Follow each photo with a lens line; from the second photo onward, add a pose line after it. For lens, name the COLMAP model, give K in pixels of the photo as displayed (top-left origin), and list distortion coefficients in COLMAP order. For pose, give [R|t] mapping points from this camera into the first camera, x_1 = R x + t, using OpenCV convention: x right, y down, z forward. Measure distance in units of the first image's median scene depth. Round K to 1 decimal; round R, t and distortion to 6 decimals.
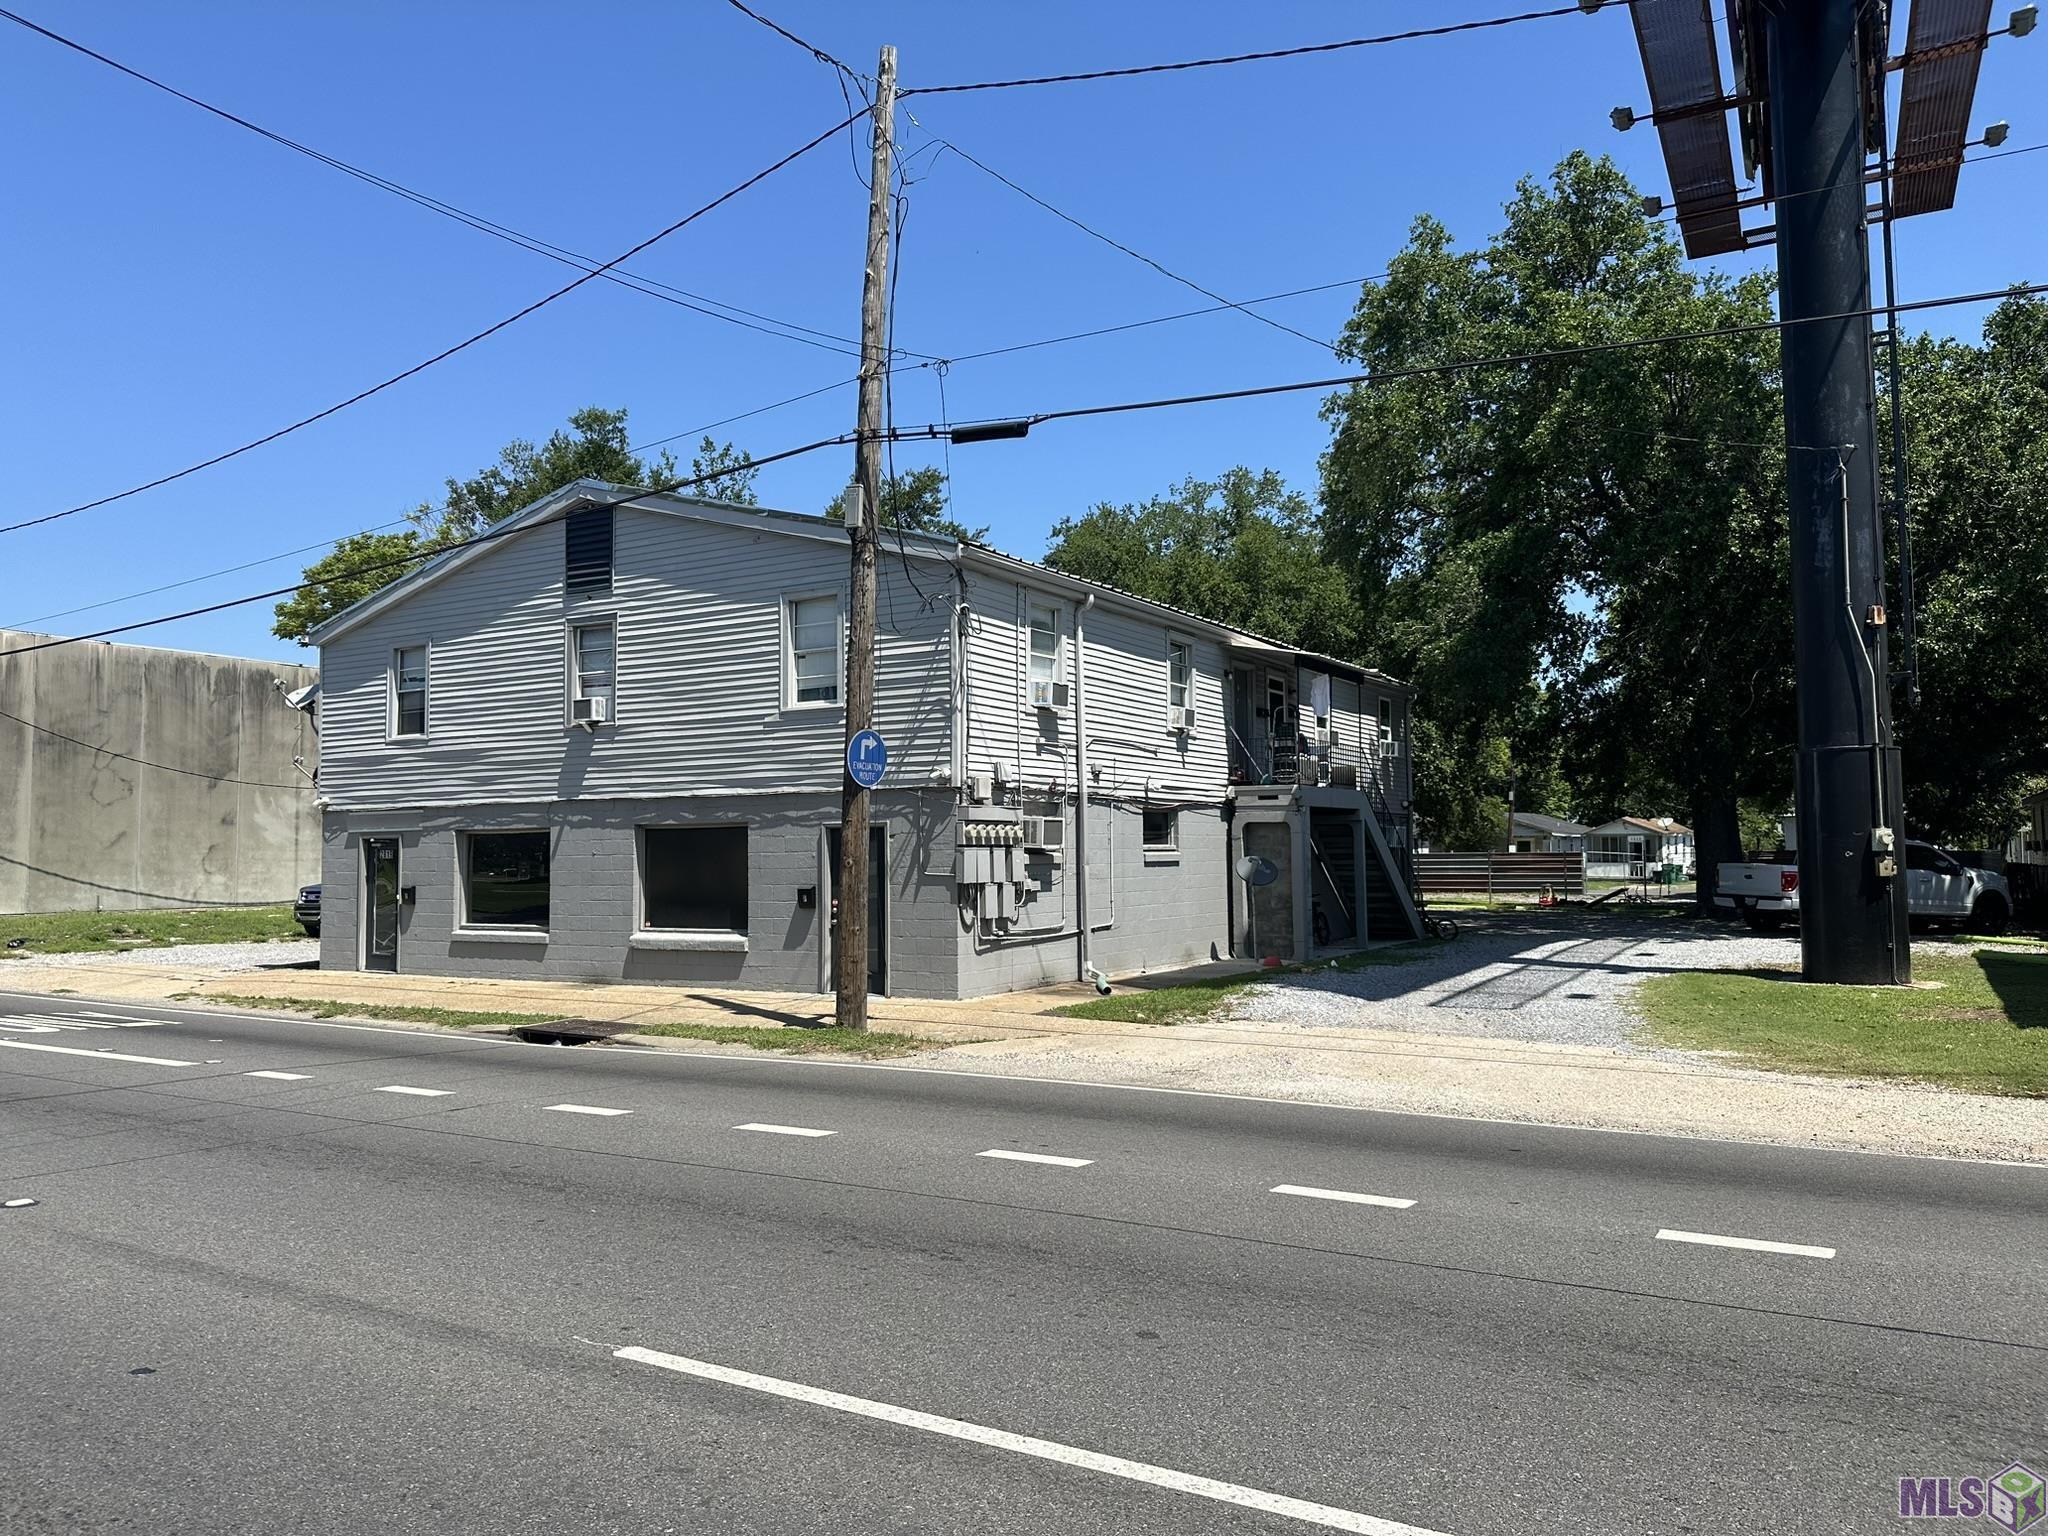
lens RADIAL K [[1450.5, 0, 1027.7], [0, 1450.5, 761.4], [0, 0, 1]] dist [0.068566, -0.056367]
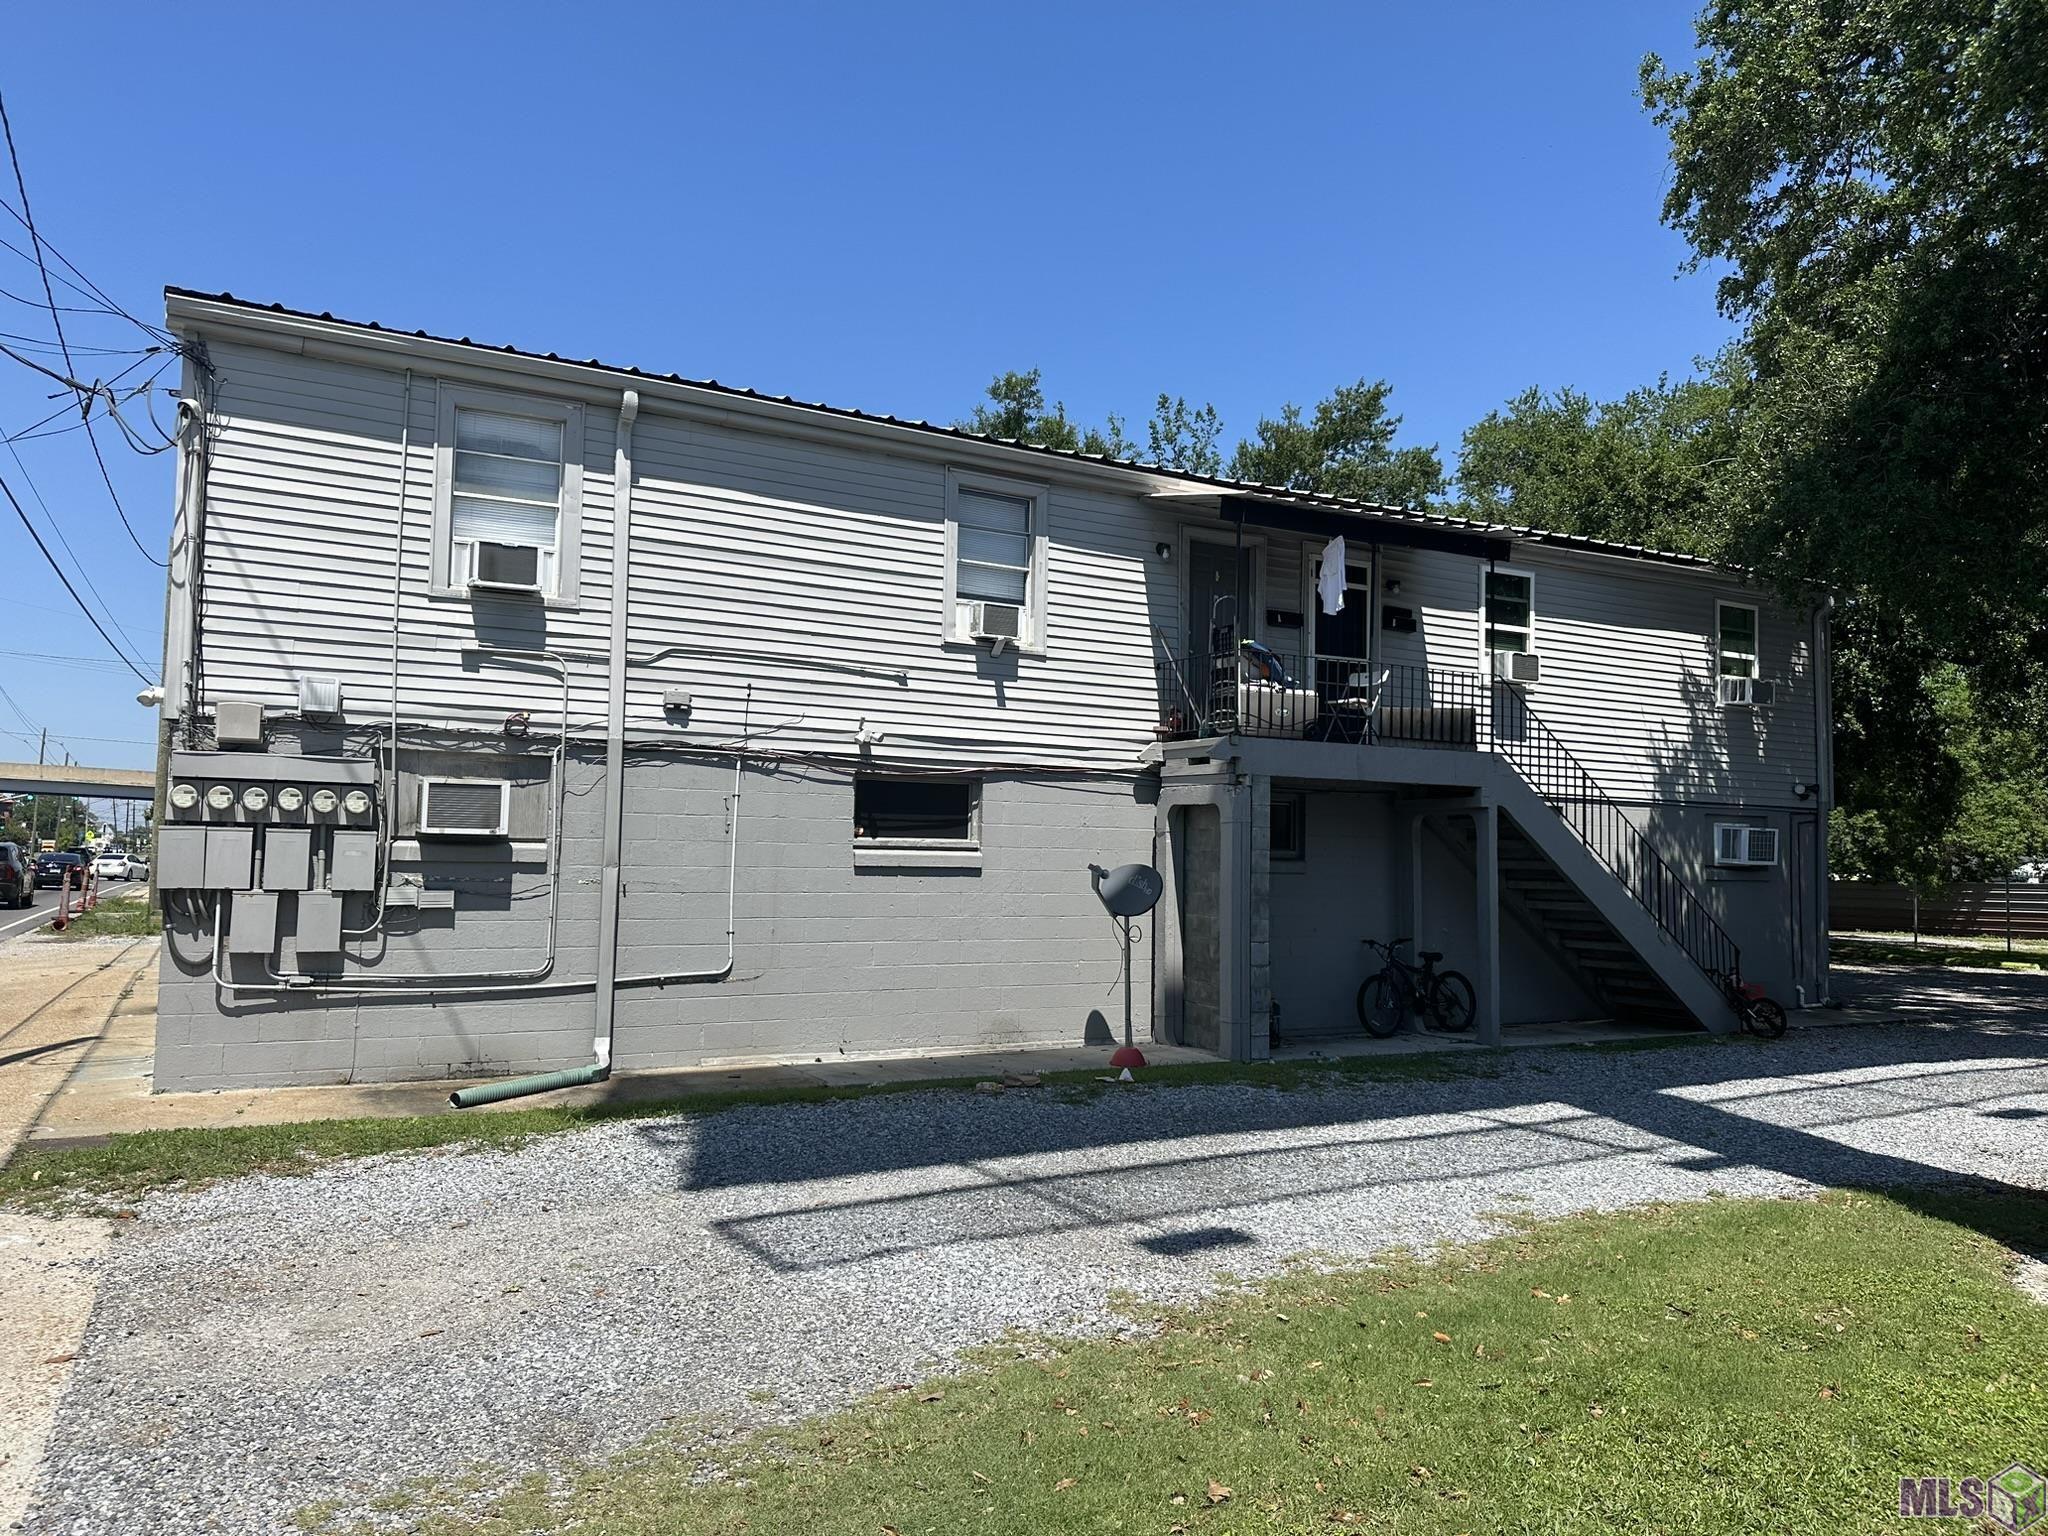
lens RADIAL K [[1450.5, 0, 1016.9], [0, 1450.5, 777.3], [0, 0, 1]] dist [0.068566, -0.056367]
pose [[0.871945, -0.005111, -0.489578, 0.450750], [0.006517, 0.999978, 0.001166, 0.035976], [0.489561, -0.004207, 0.871959, 0.569574]]
